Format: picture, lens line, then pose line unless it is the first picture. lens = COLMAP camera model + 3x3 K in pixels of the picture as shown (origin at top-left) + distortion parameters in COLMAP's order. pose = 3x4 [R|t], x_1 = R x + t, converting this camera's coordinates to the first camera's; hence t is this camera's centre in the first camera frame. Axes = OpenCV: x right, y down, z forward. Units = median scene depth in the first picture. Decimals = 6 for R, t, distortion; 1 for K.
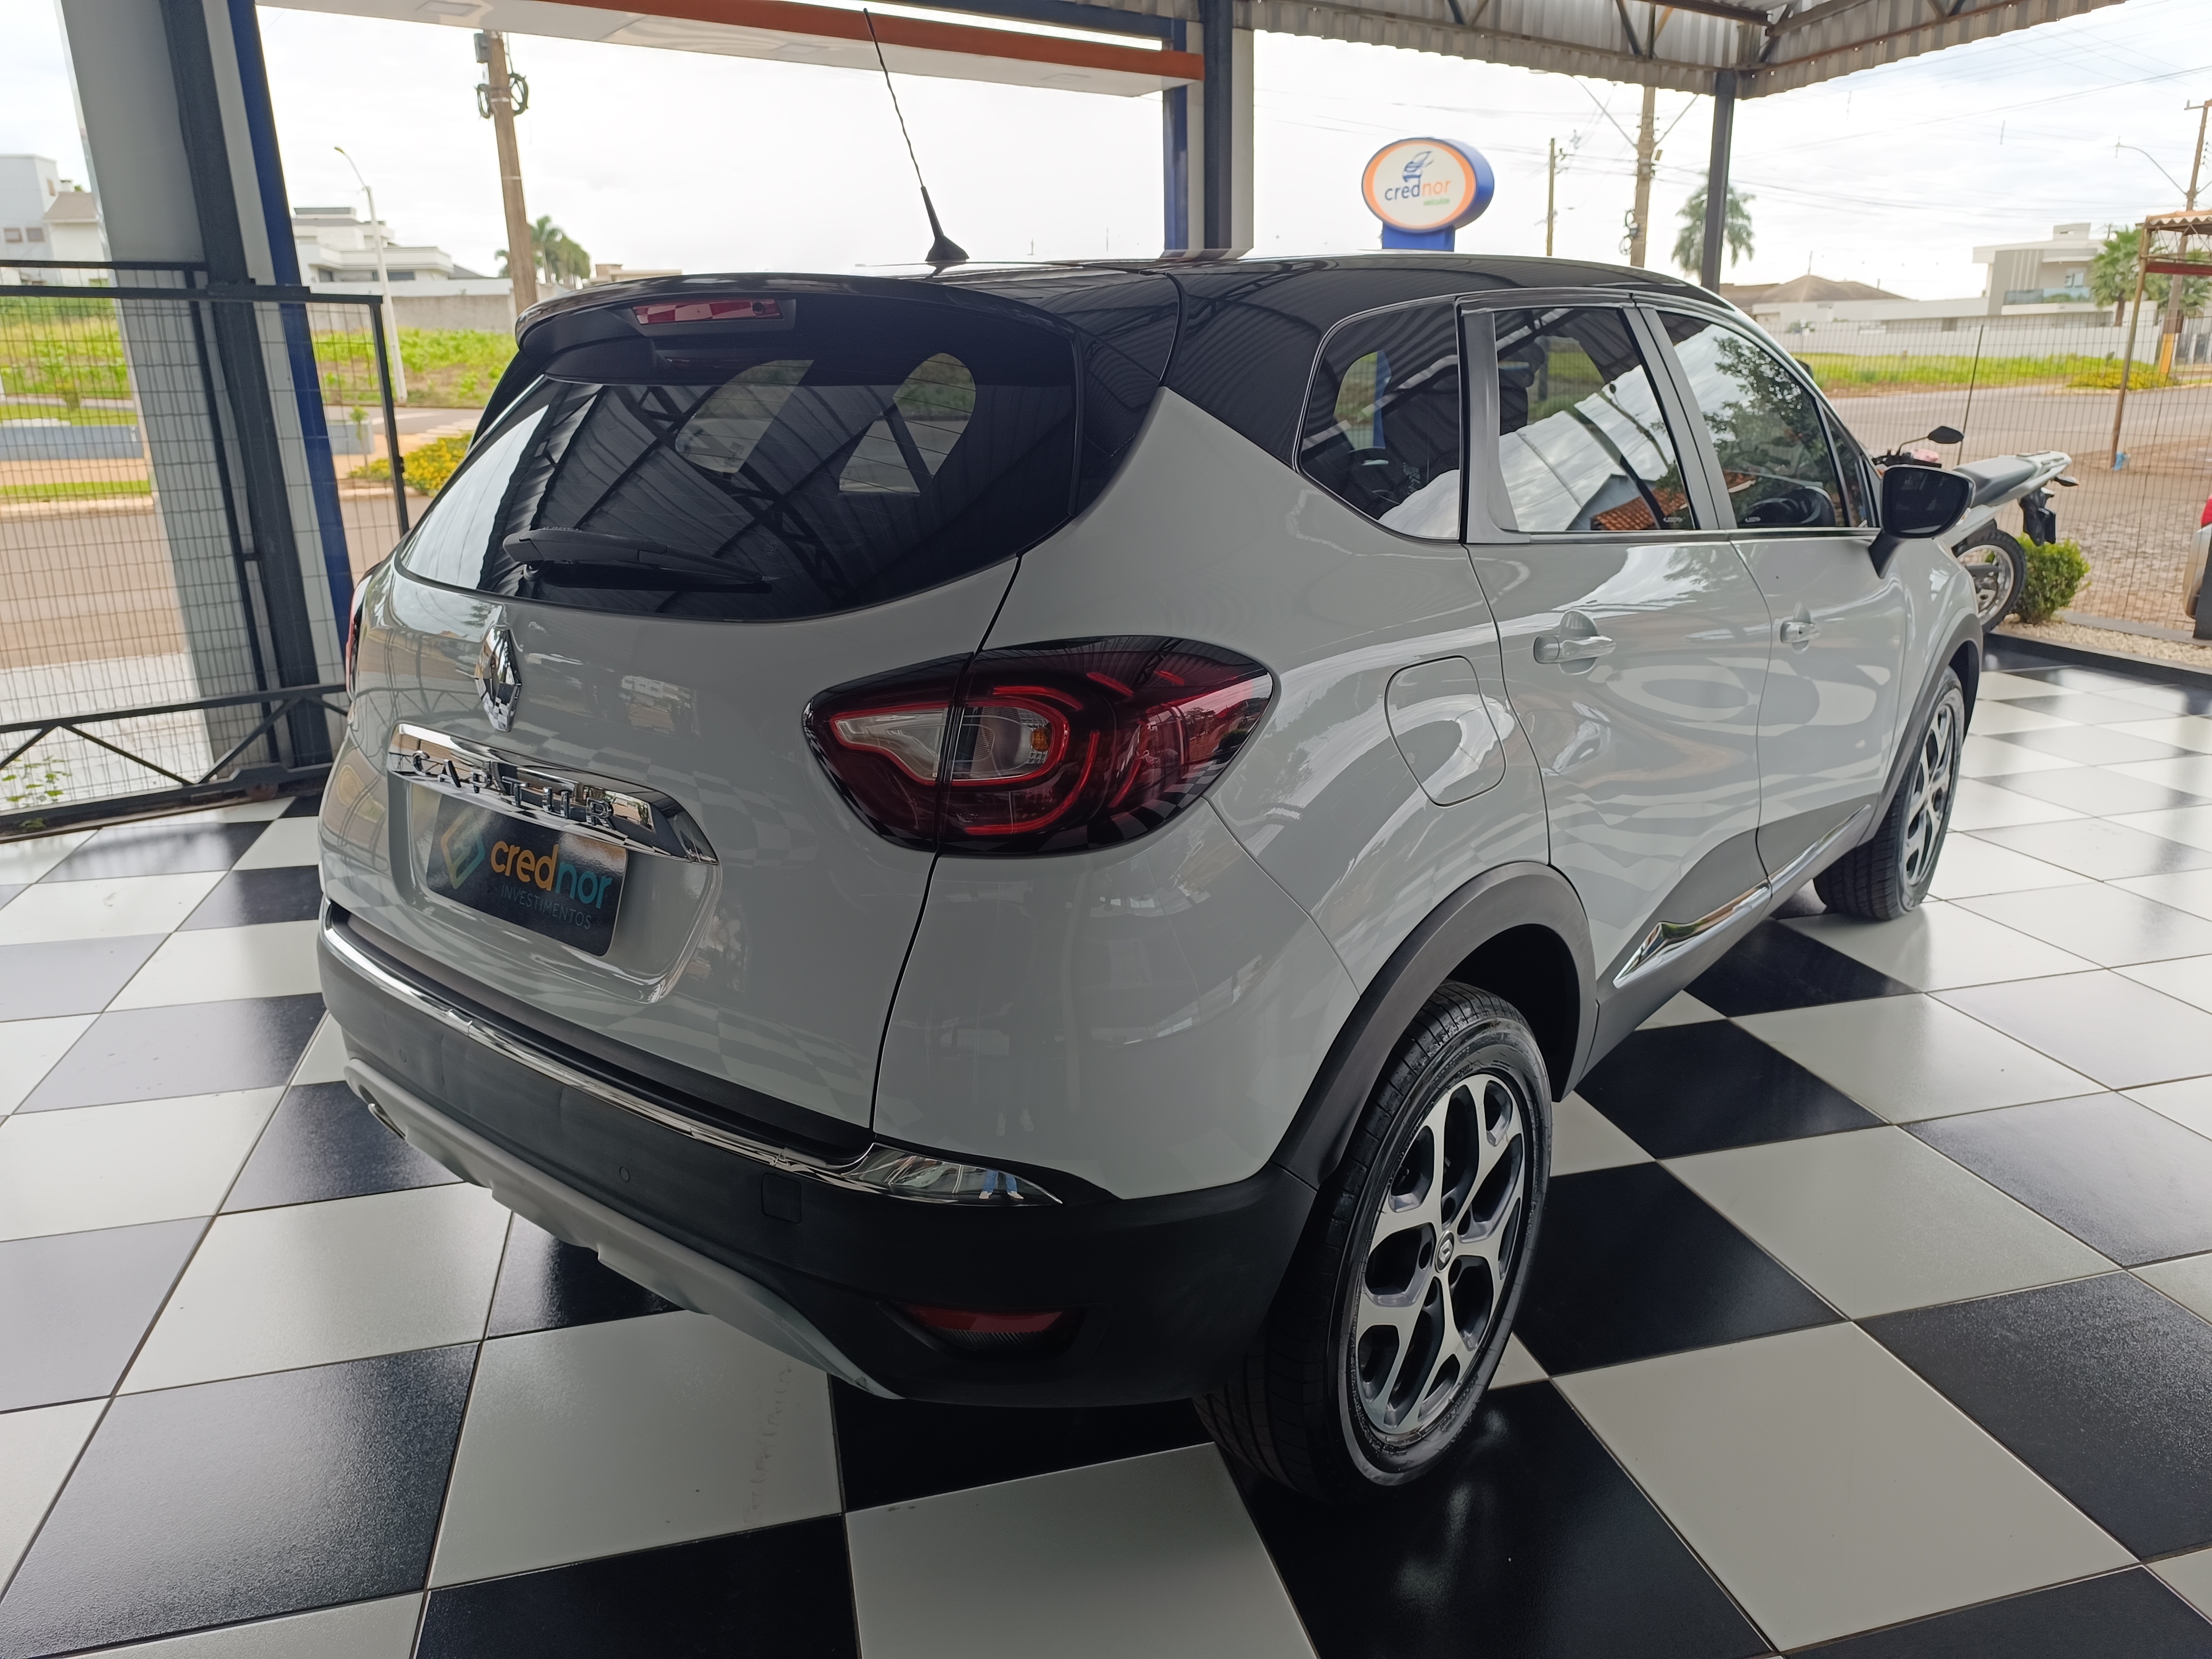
lens RADIAL K [[1513.5, 0, 1106.0], [0, 1513.5, 829.5], [0, 0, 1]] dist [0.008146, -0.020094]
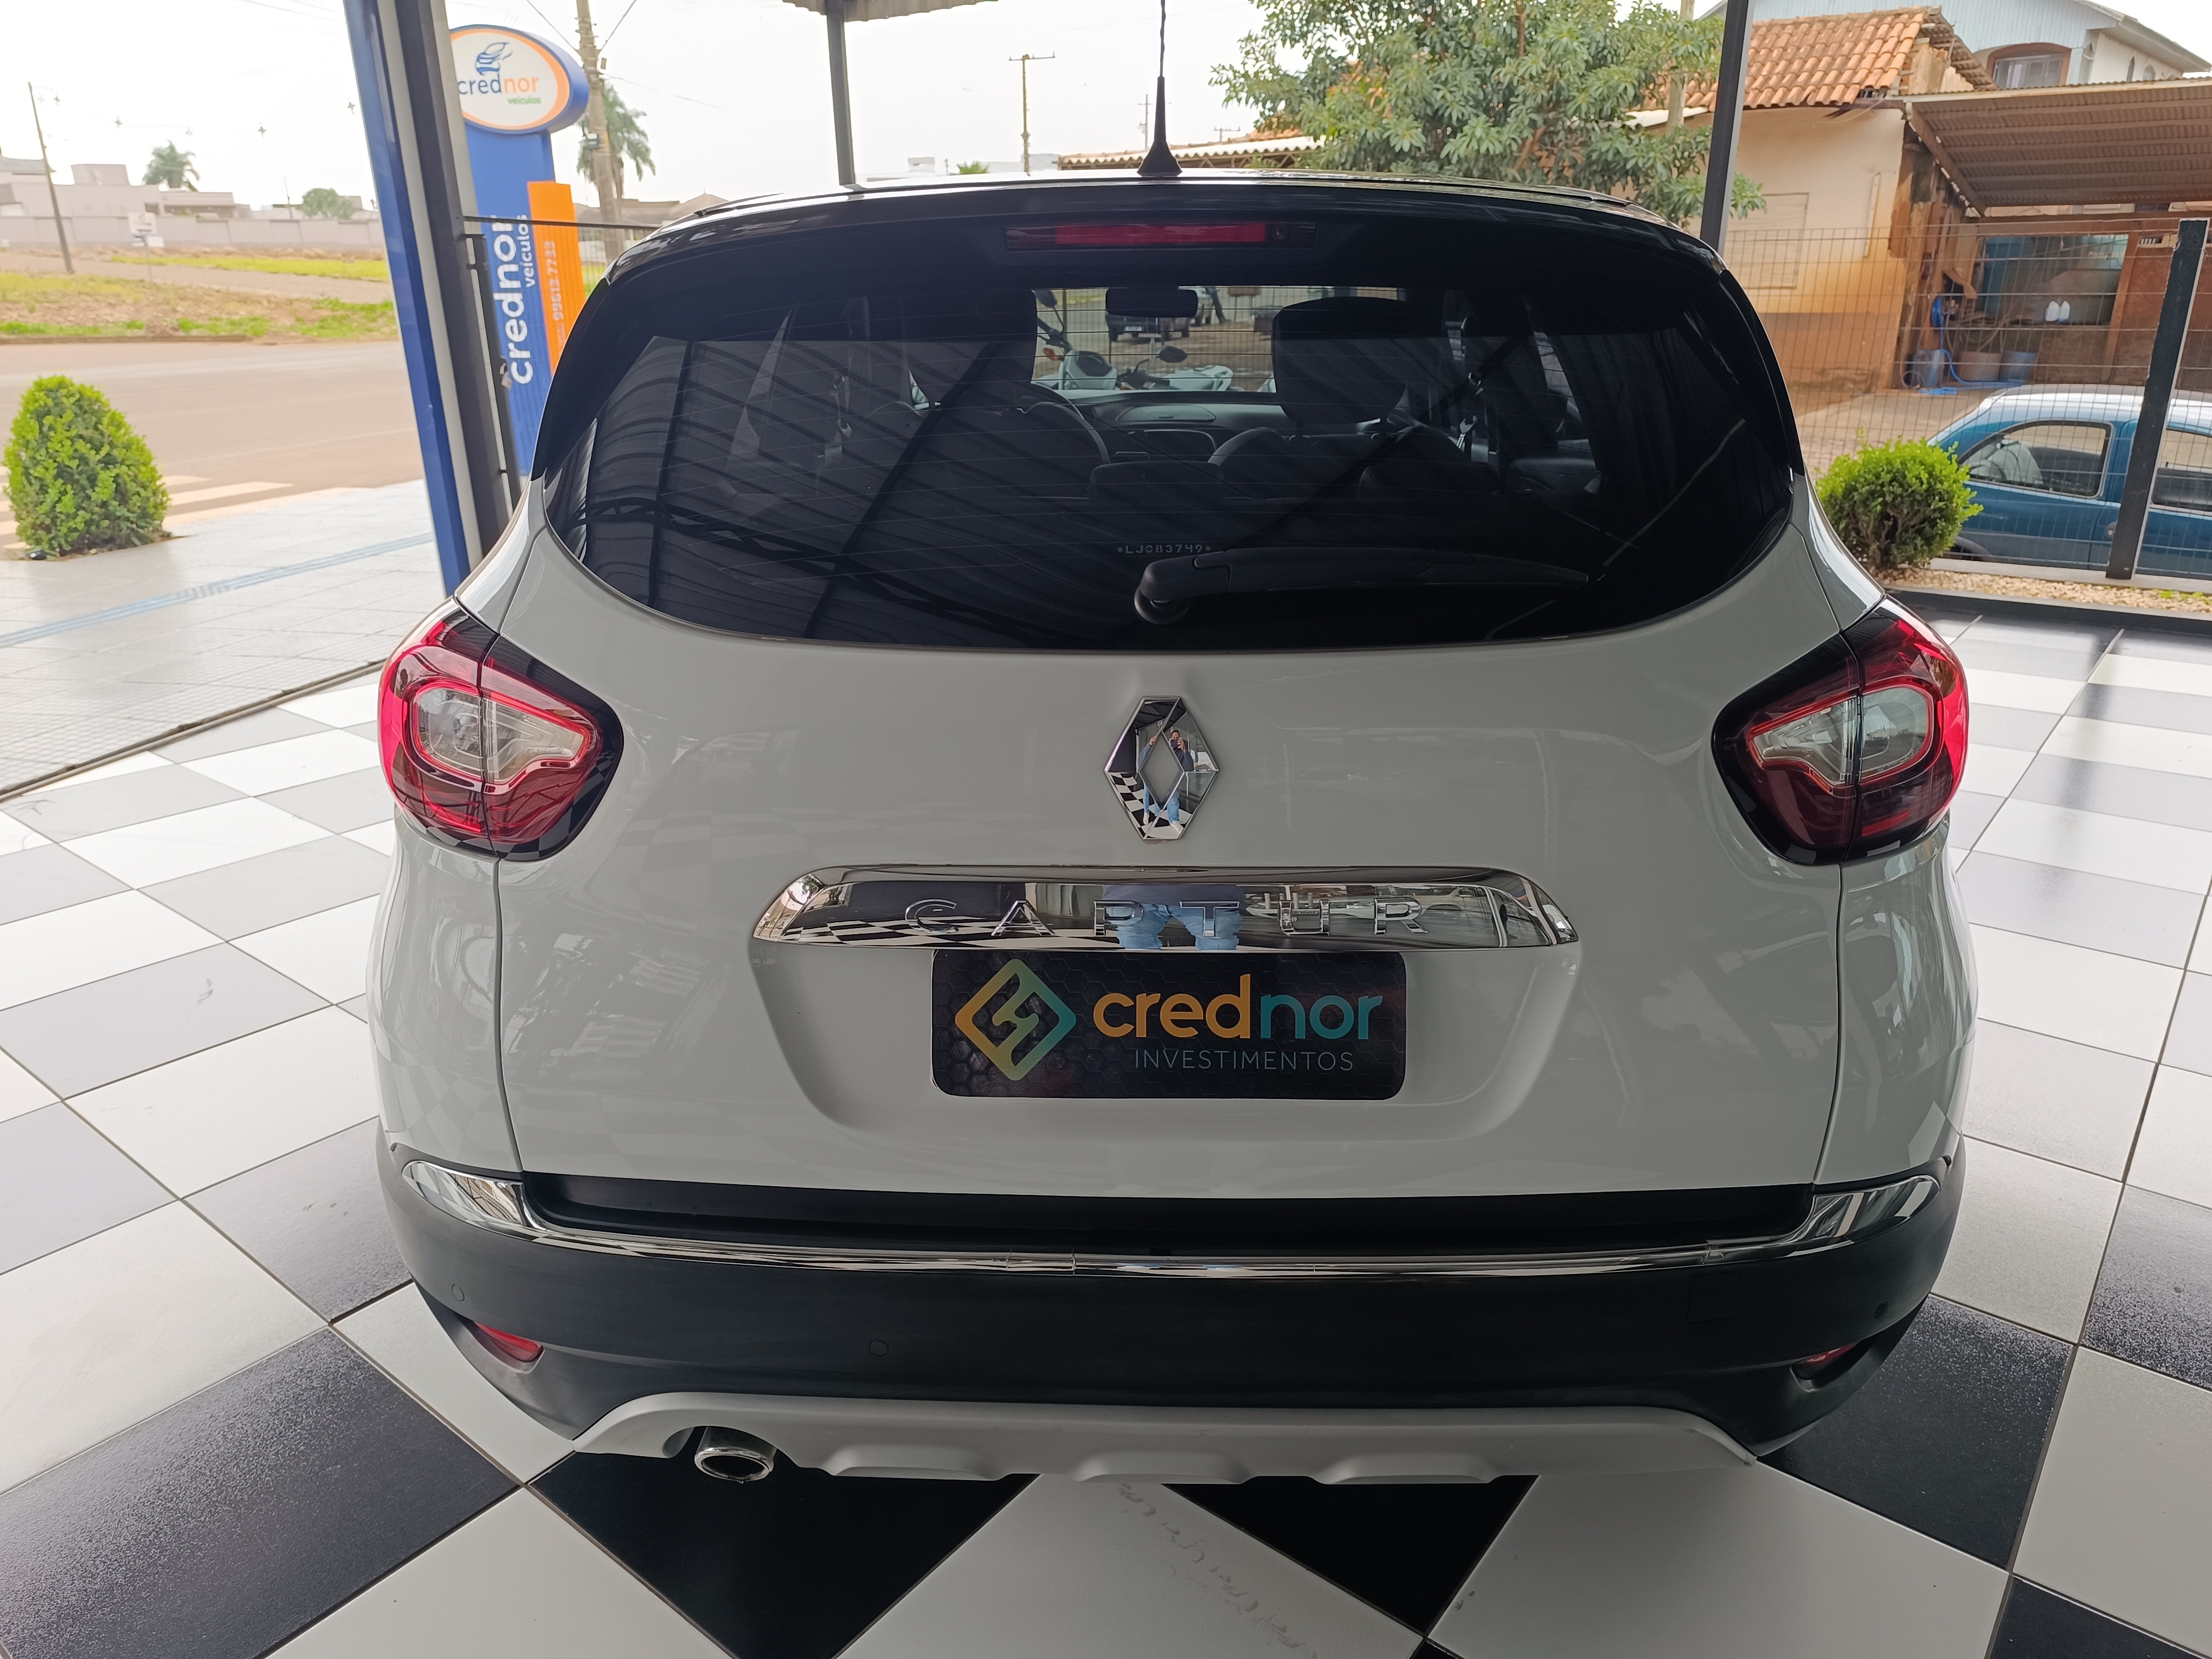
lens RADIAL K [[1513.5, 0, 1106.0], [0, 1513.5, 829.5], [0, 0, 1]] dist [0.008146, -0.020094]
pose [[0.785983, -0.202101, 0.584283, -0.126343], [0.172257, 0.979225, 0.106988, -0.022658], [-0.593767, 0.016557, 0.804467, 0.068458]]
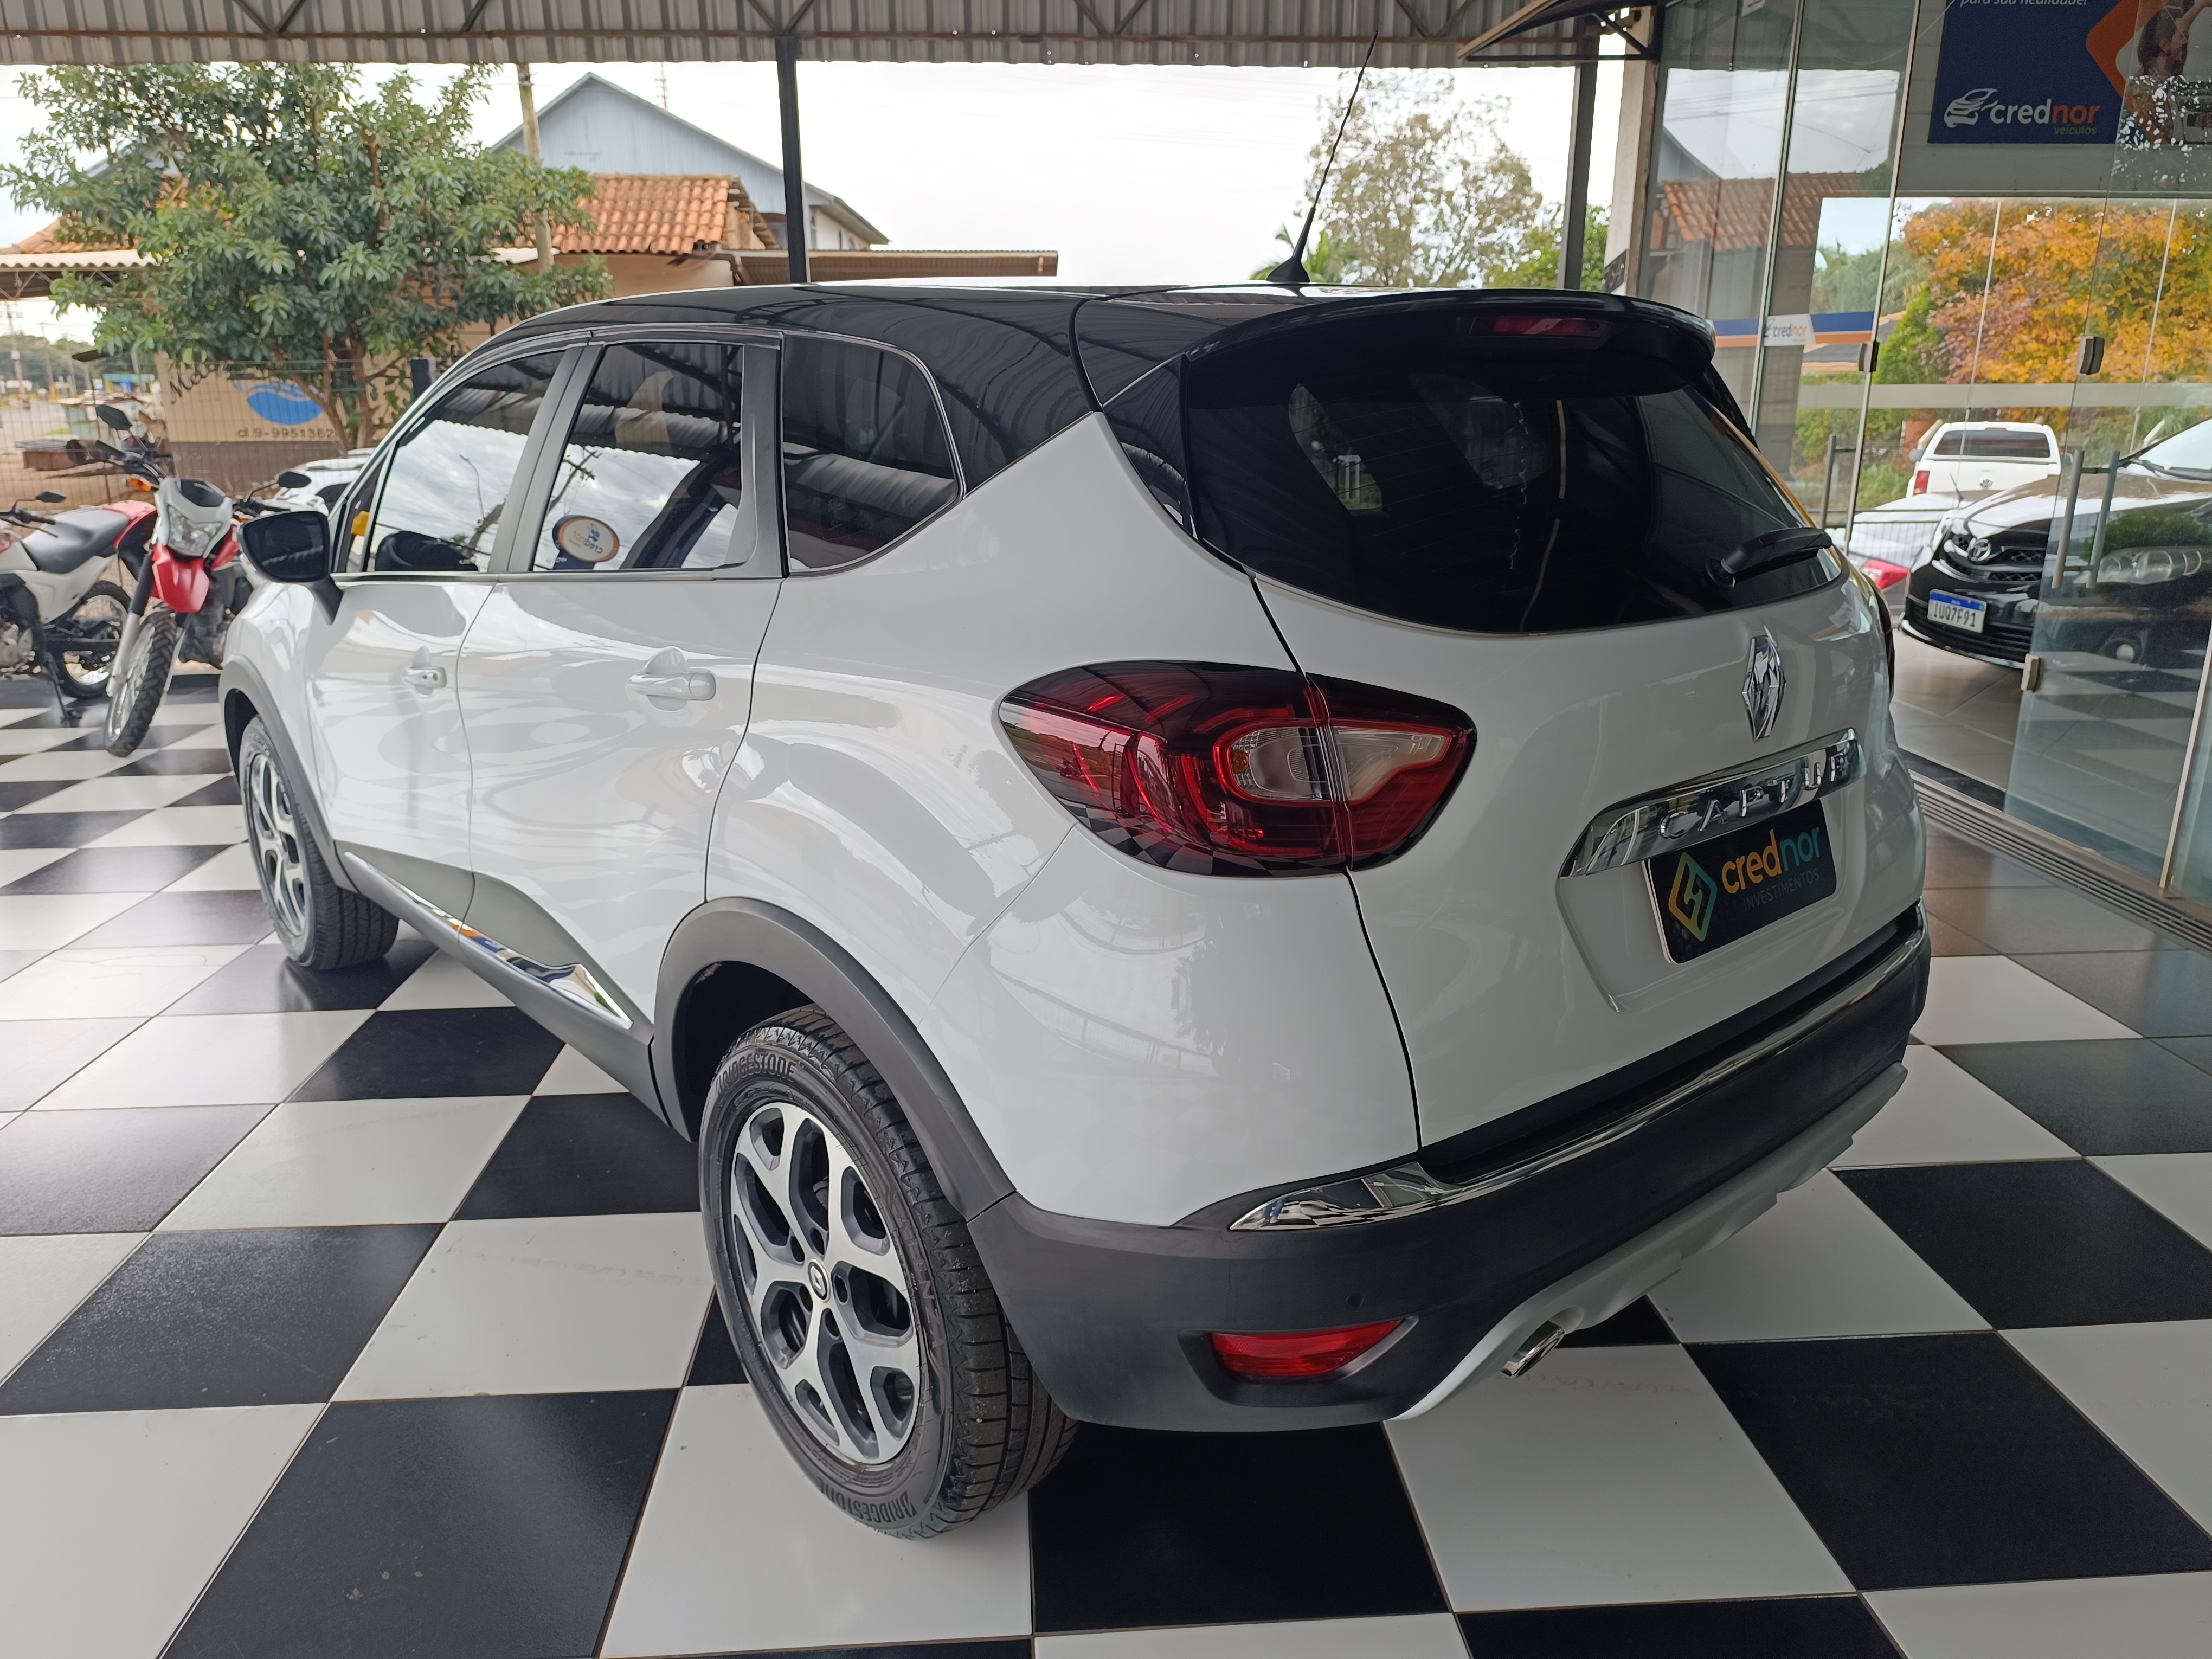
lens RADIAL K [[1513.5, 0, 1106.0], [0, 1513.5, 829.5], [0, 0, 1]] dist [0.008146, -0.020094]
pose [[0.158882, -0.252752, 0.954397, -0.218016], [0.286241, 0.936949, 0.200480, -0.050385], [-0.944893, 0.241335, 0.221213, 0.182952]]
